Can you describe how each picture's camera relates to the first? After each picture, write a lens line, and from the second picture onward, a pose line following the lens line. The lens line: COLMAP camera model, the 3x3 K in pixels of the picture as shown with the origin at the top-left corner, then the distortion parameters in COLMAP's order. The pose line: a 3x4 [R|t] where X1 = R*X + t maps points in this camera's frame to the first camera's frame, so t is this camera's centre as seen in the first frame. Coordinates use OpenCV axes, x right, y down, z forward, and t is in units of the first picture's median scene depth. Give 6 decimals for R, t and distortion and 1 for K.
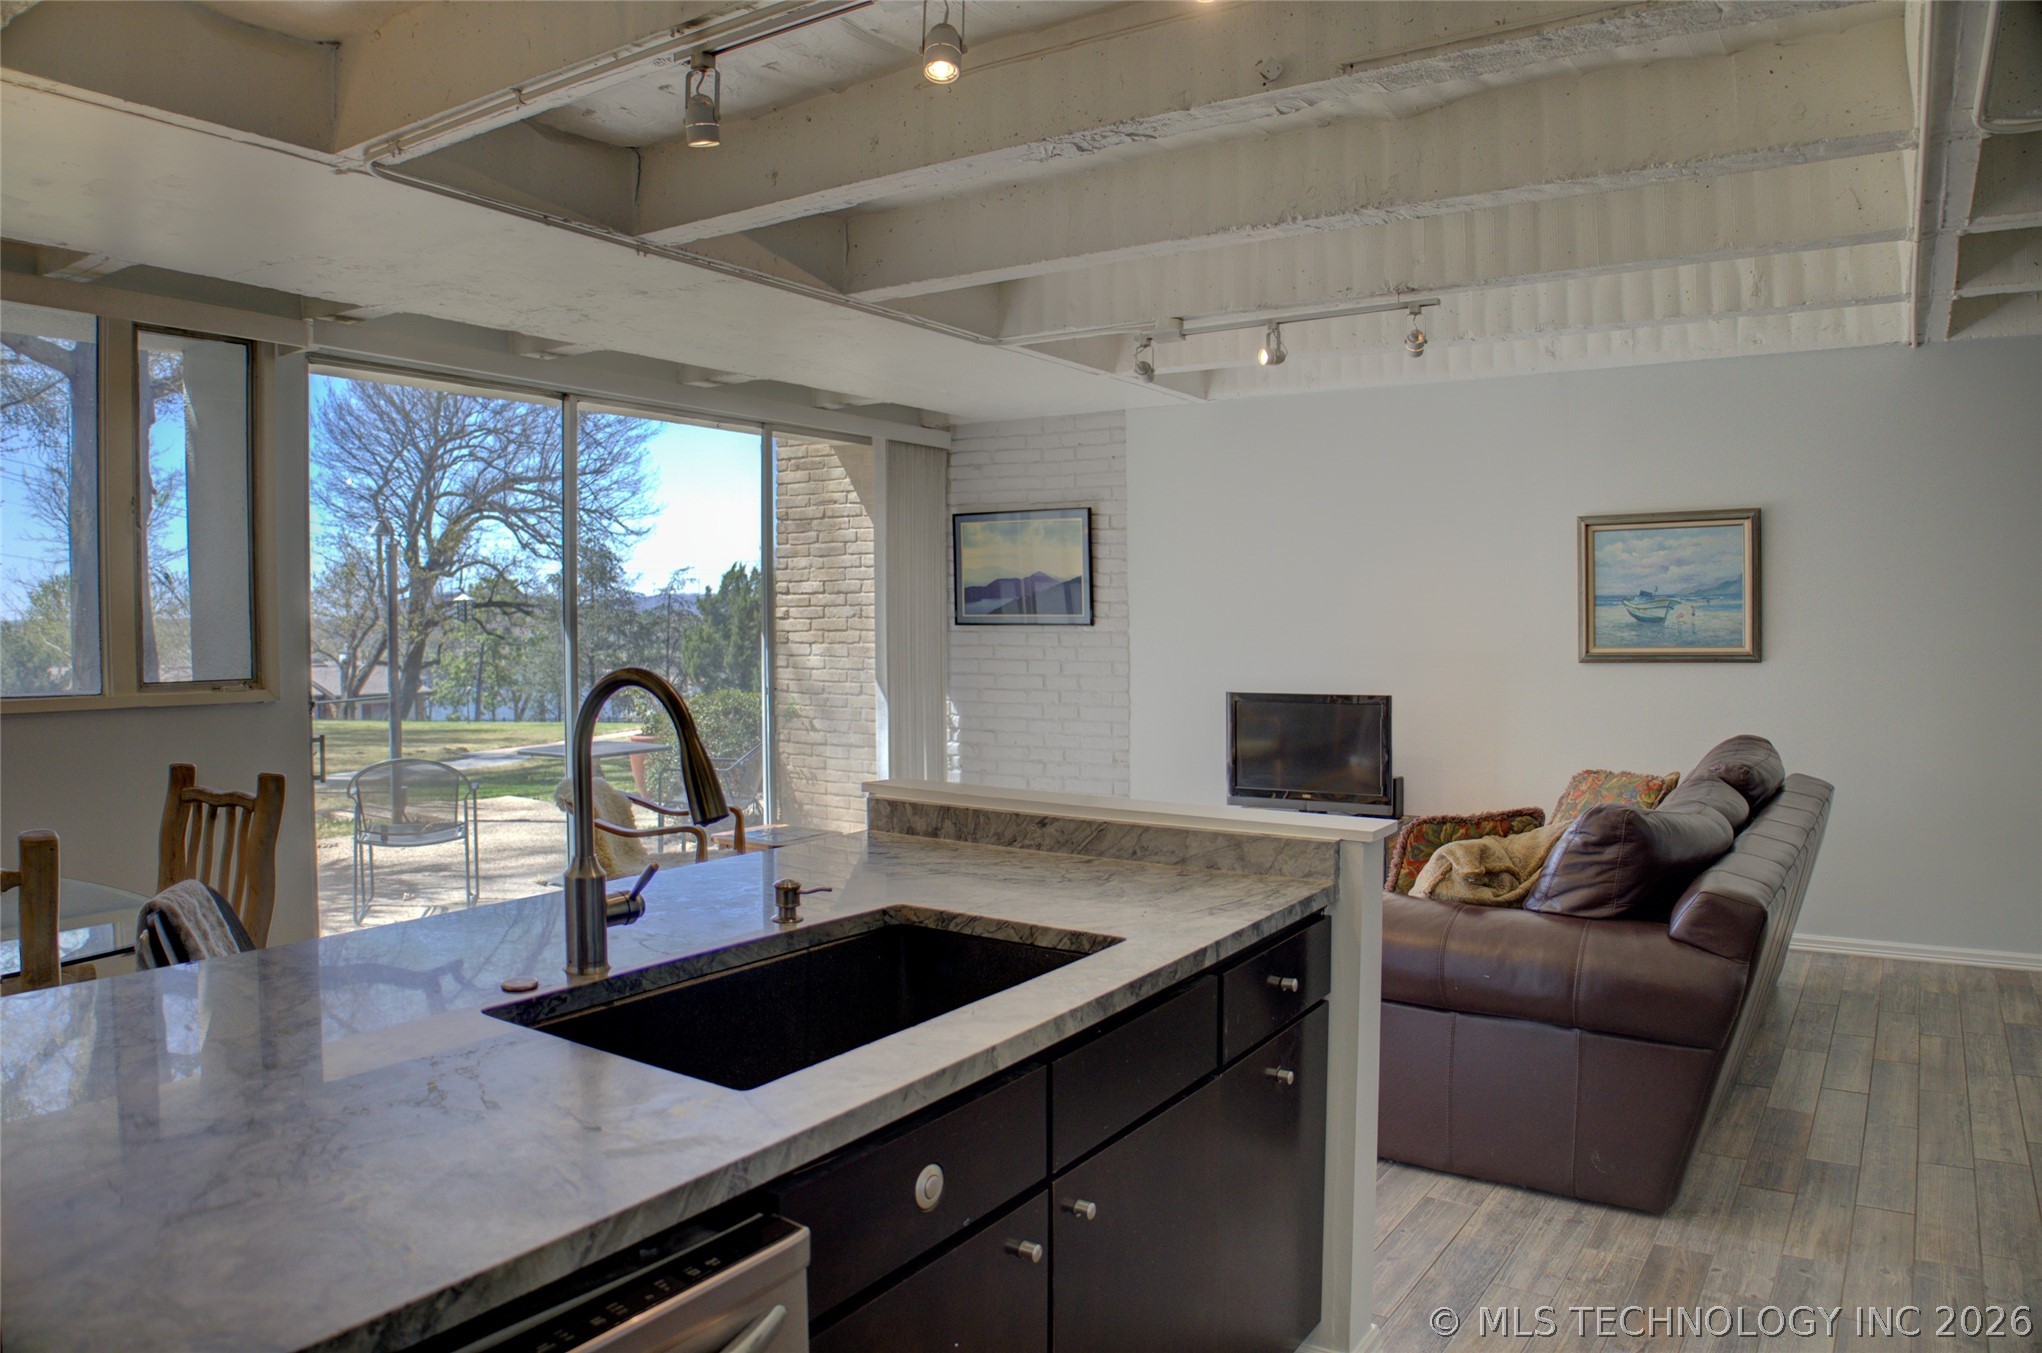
lens RADIAL K [[1391.0, 0, 1033.3], [0, 1391.0, 668.3], [0, 0, 1]] dist [-0.127424, 0.042684]
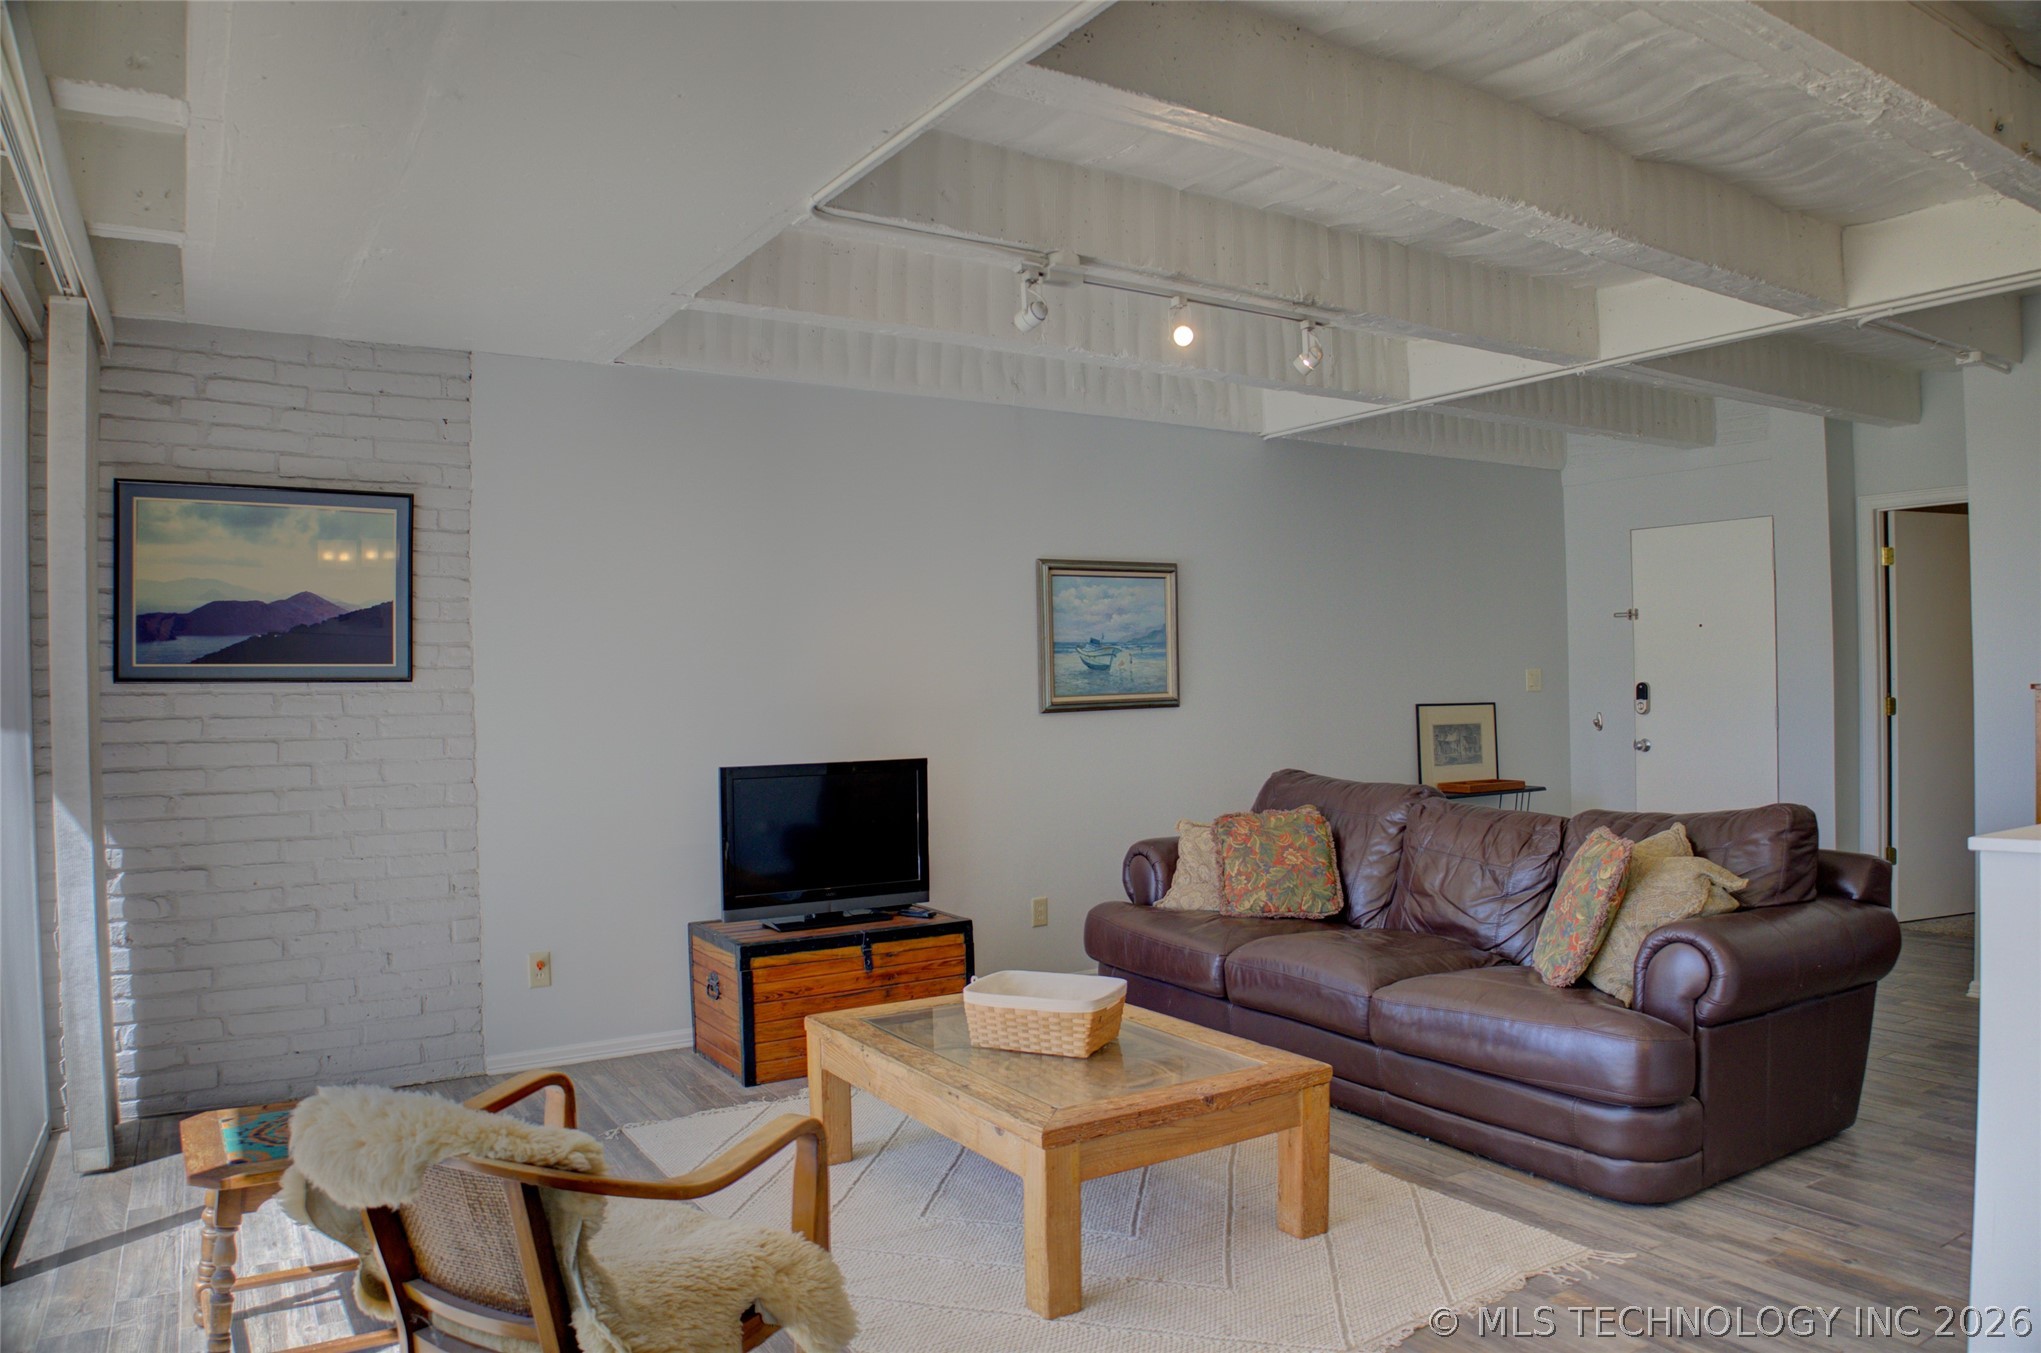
lens RADIAL K [[1390.3, 0, 987.4], [0, 1390.3, 682.0], [0, 0, 1]] dist [-0.127424, 0.042684]
pose [[0.431303, -0.003897, 0.902199, -0.390156], [0.041162, 0.999034, -0.015362, -0.009572], [-0.901268, 0.043762, 0.431047, 0.483986]]
